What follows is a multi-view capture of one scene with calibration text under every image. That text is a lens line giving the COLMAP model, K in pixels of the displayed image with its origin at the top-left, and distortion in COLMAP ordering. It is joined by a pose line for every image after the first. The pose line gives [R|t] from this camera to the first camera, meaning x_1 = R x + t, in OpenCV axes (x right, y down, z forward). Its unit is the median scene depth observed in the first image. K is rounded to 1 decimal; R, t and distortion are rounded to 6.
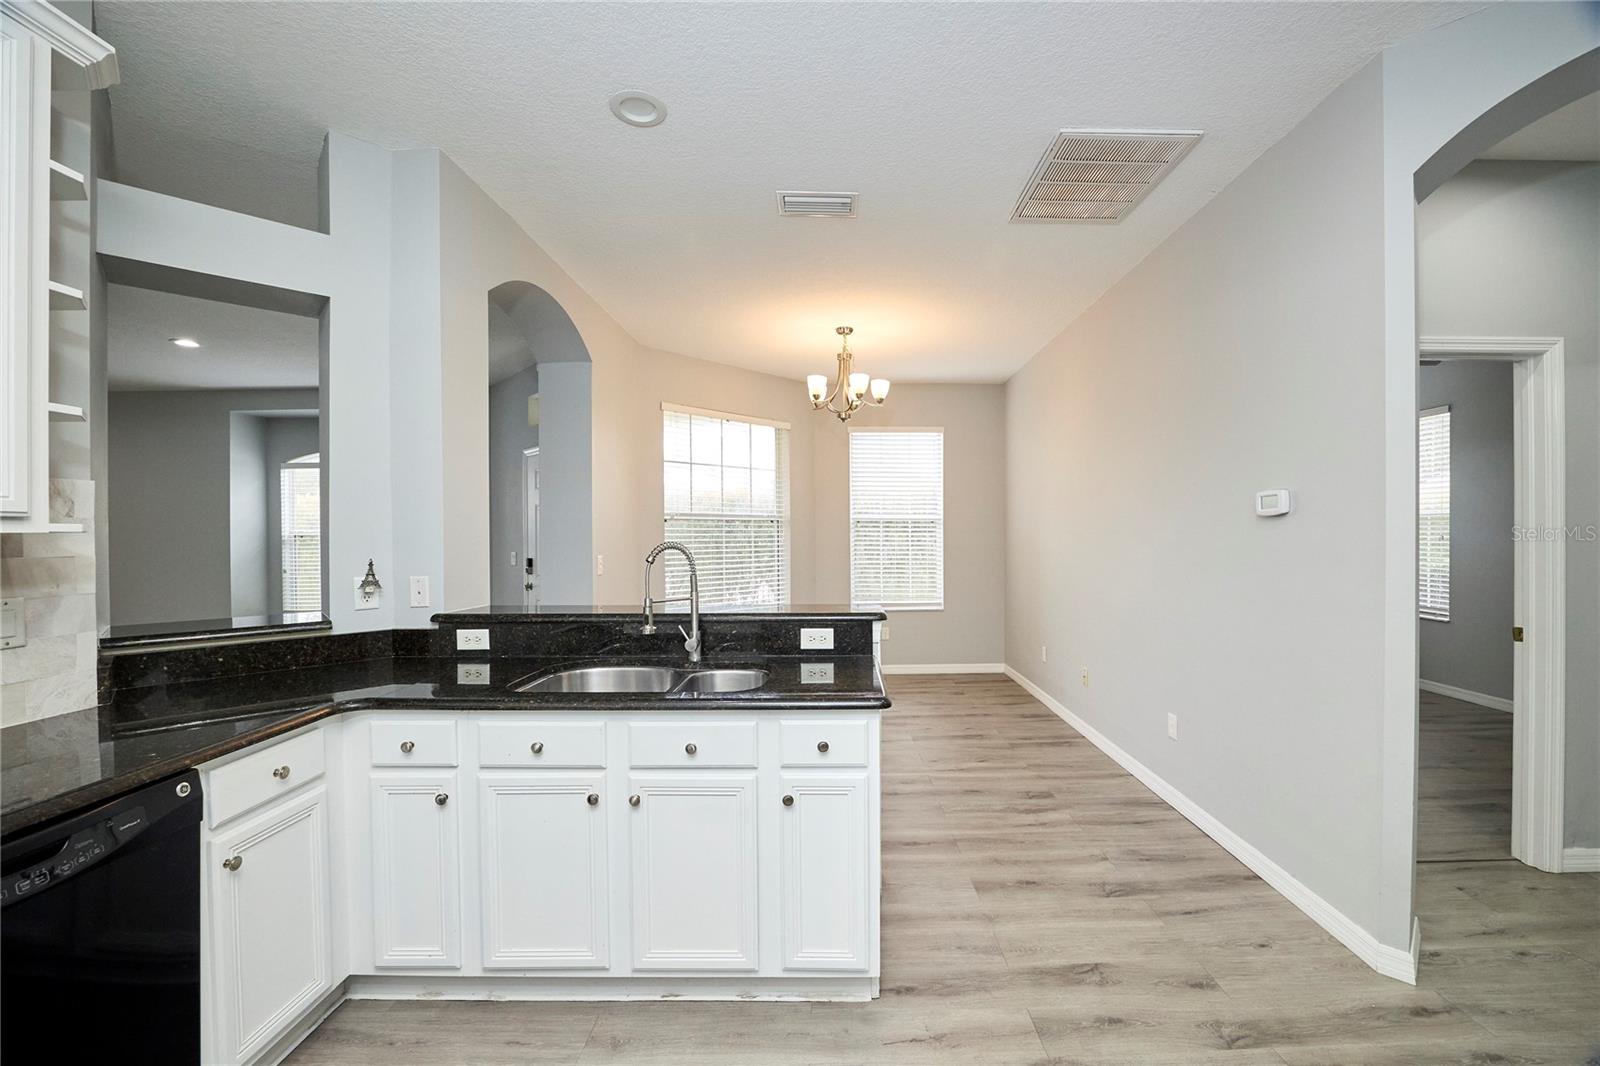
lens RADIAL K [[642.7, 0, 838.1], [0, 642.7, 538.8], [0, 0, 1]] dist [-0.026317, 0.004068]
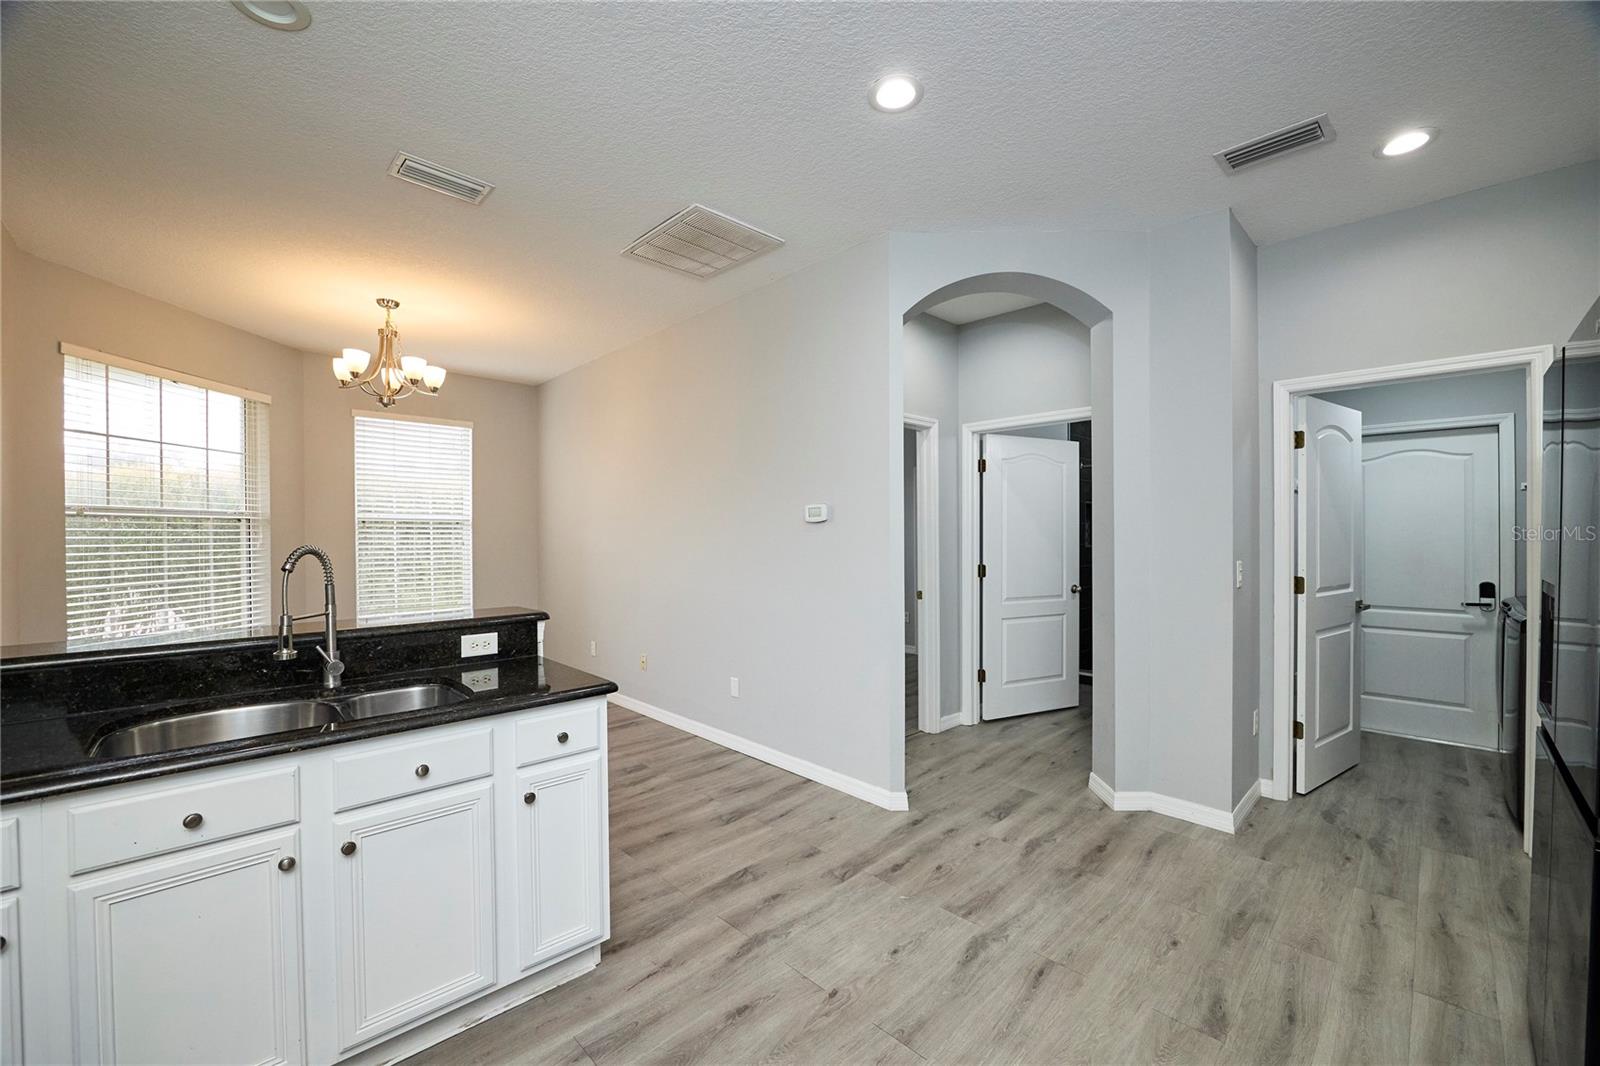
lens RADIAL K [[642.7, 0, 798.1], [0, 642.7, 535.1], [0, 0, 1]] dist [-0.026317, 0.004068]
pose [[0.729169, -0.001862, 0.684331, -0.316219], [0.007632, 0.999956, -0.005411, 0.000335], [-0.684291, 0.009169, 0.729151, -0.021840]]
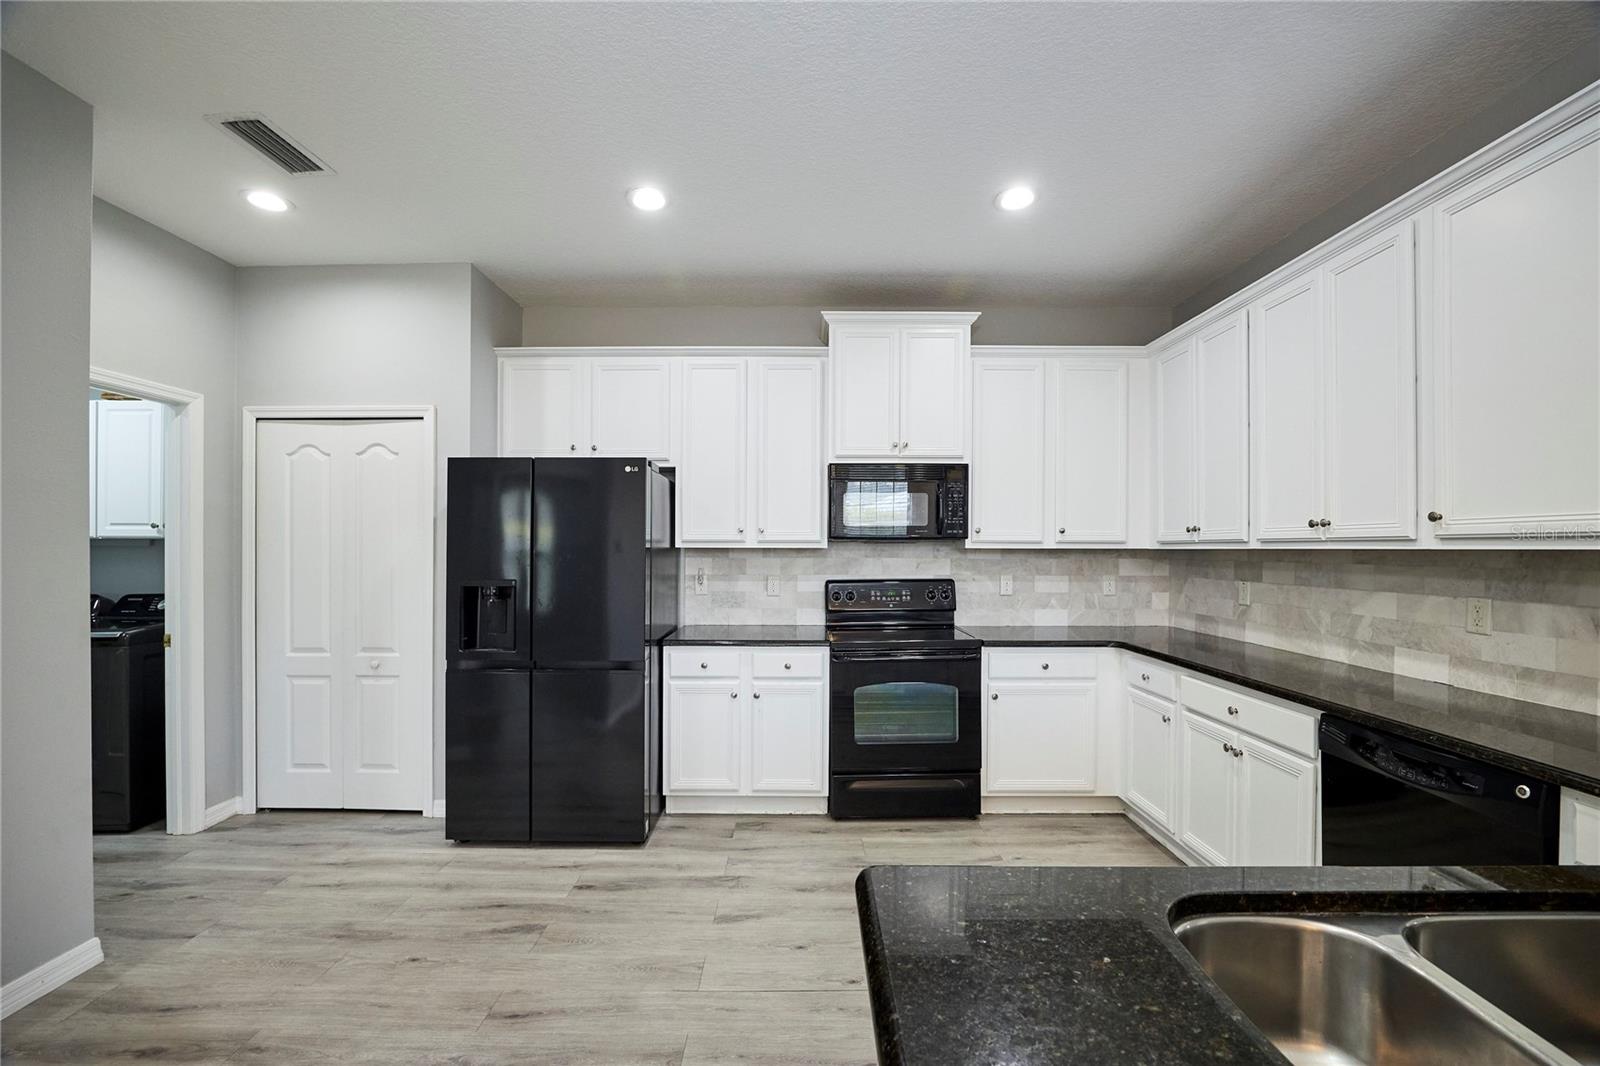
lens RADIAL K [[642.7, 0, 797.7], [0, 642.7, 547.7], [0, 0, 1]] dist [-0.026317, 0.004068]
pose [[-0.999788, 0.004750, 0.020020, 0.080779], [0.004921, 0.999952, 0.008521, -0.014790], [-0.019978, 0.008618, -0.999763, 1.064725]]
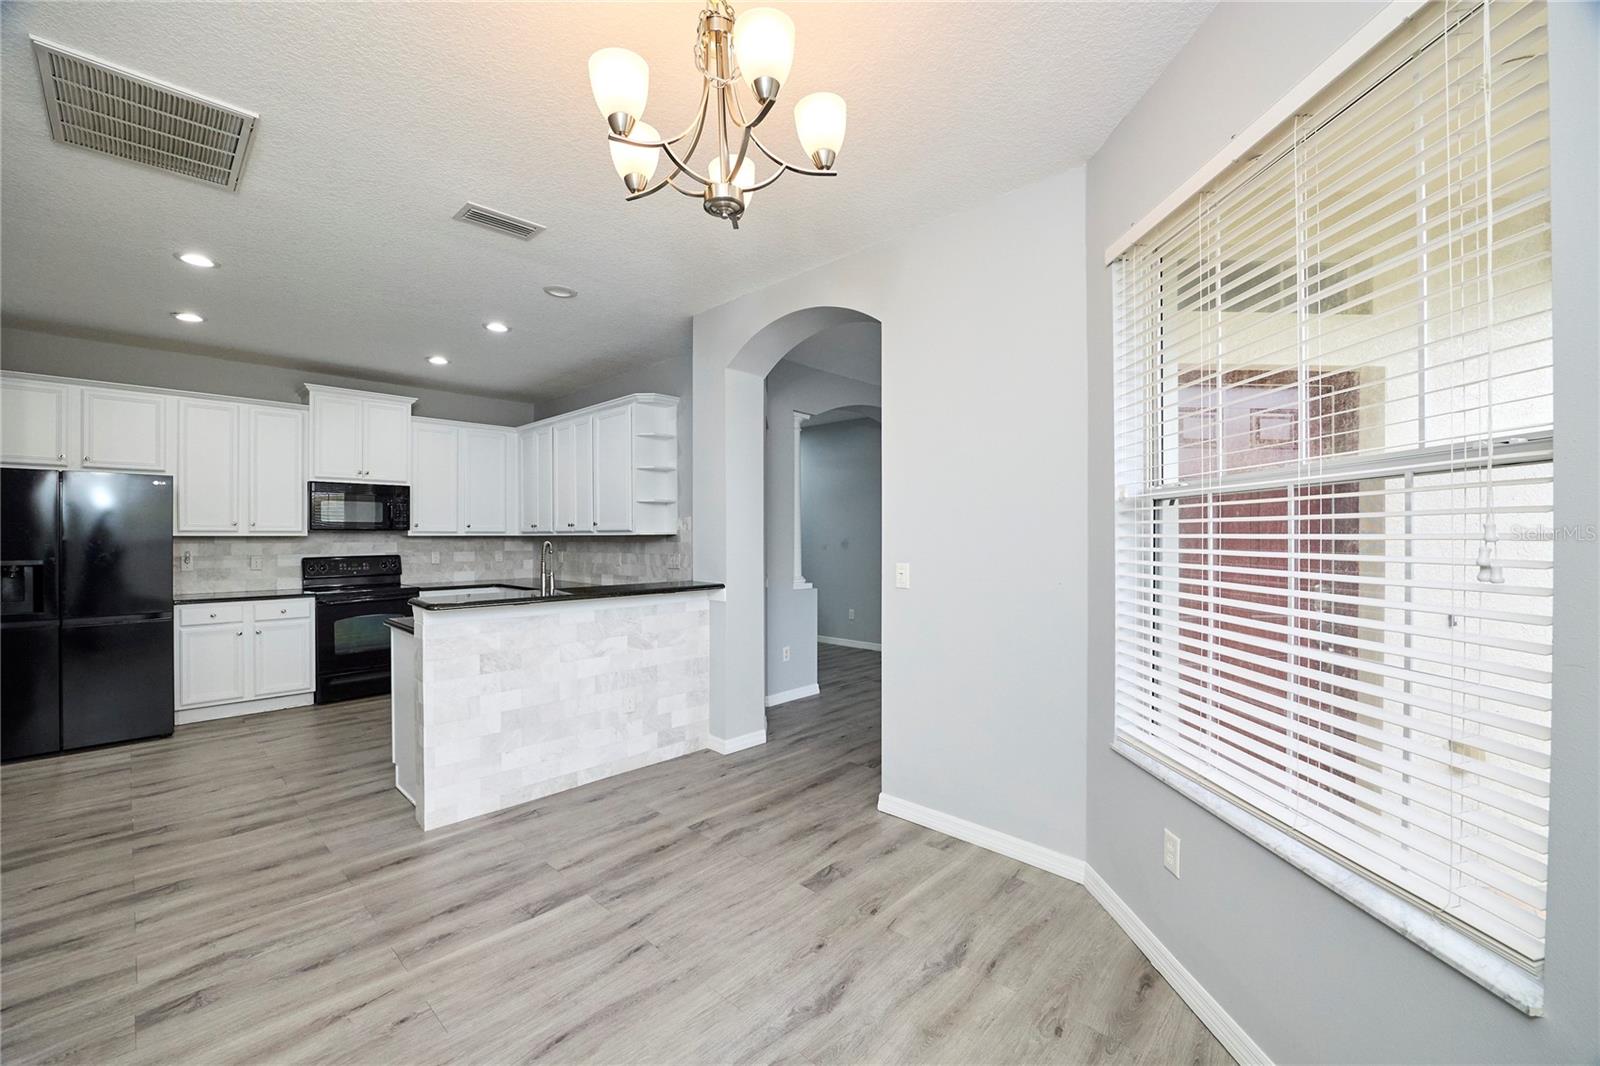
lens RADIAL K [[642.7, 0, 804.8], [0, 642.7, 536.2], [0, 0, 1]] dist [-0.026317, 0.004068]
pose [[-0.693051, 0.010575, -0.720811, 0.417731], [0.000475, 0.999899, 0.014212, -0.030226], [0.720888, 0.009507, -0.692986, 2.325168]]
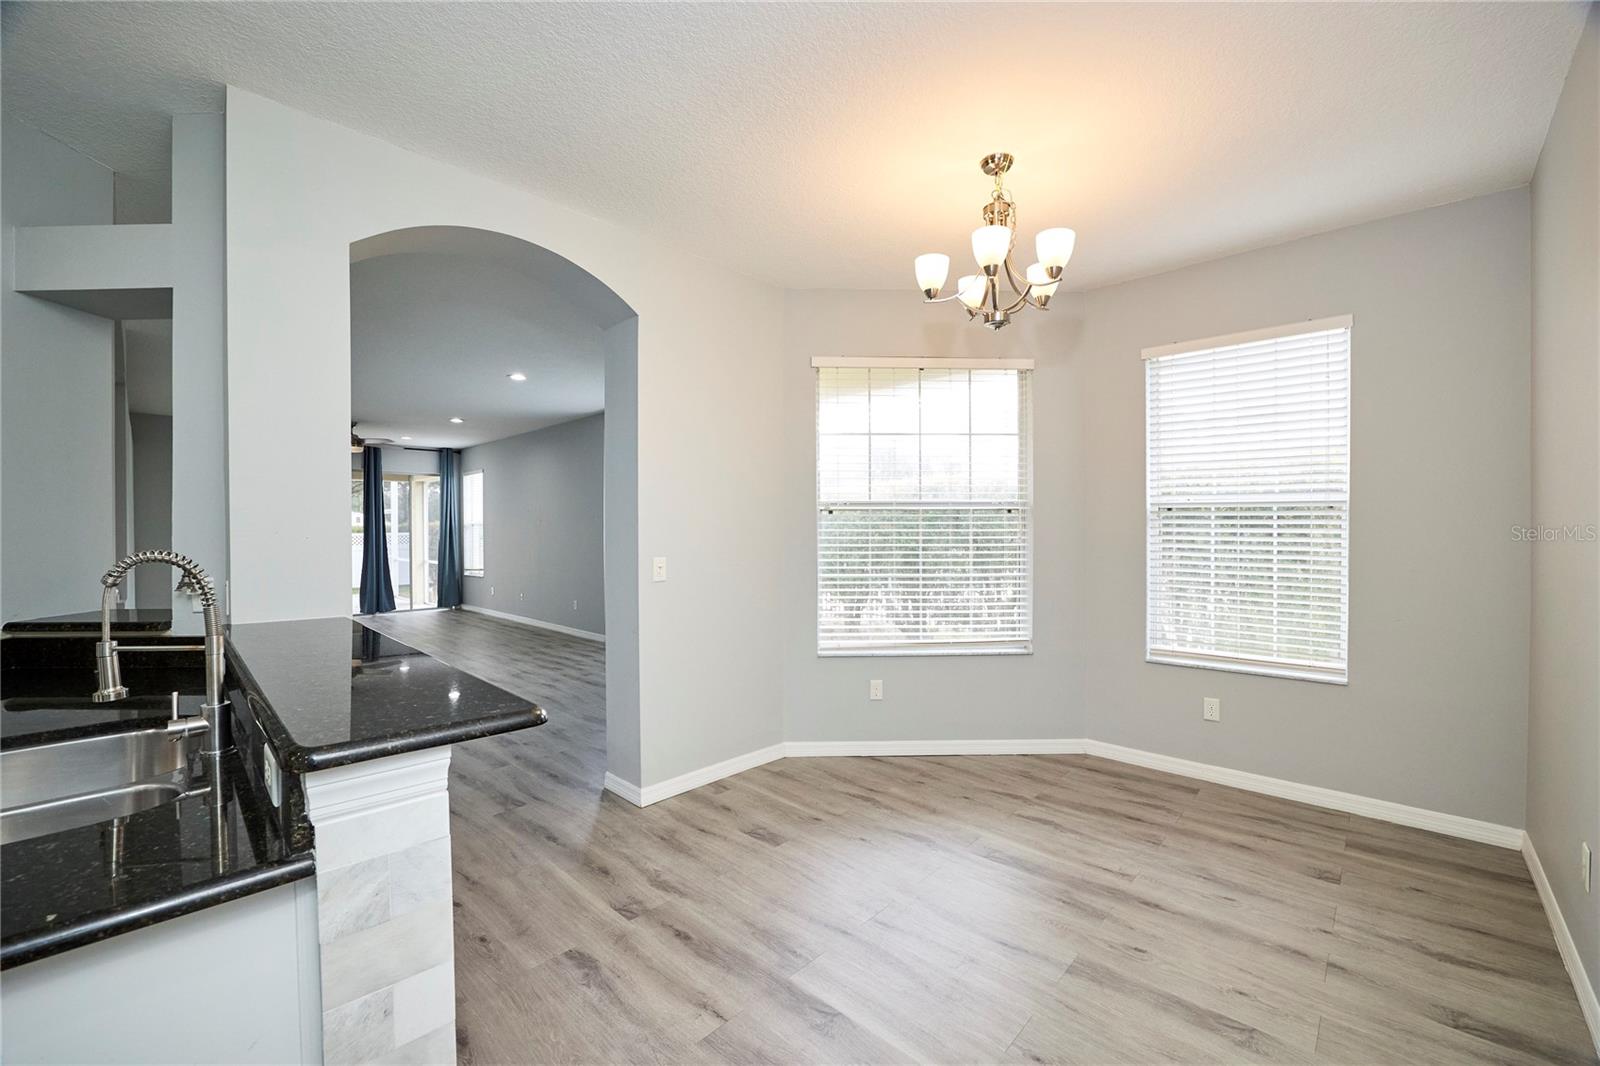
lens RADIAL K [[642.7, 0, 799.7], [0, 642.7, 537.3], [0, 0, 1]] dist [-0.026317, 0.004068]
pose [[0.713050, 0.012159, -0.701008, 0.499727], [-0.005299, 0.999915, 0.011953, -0.015228], [0.701093, -0.004809, 0.713054, 0.882745]]
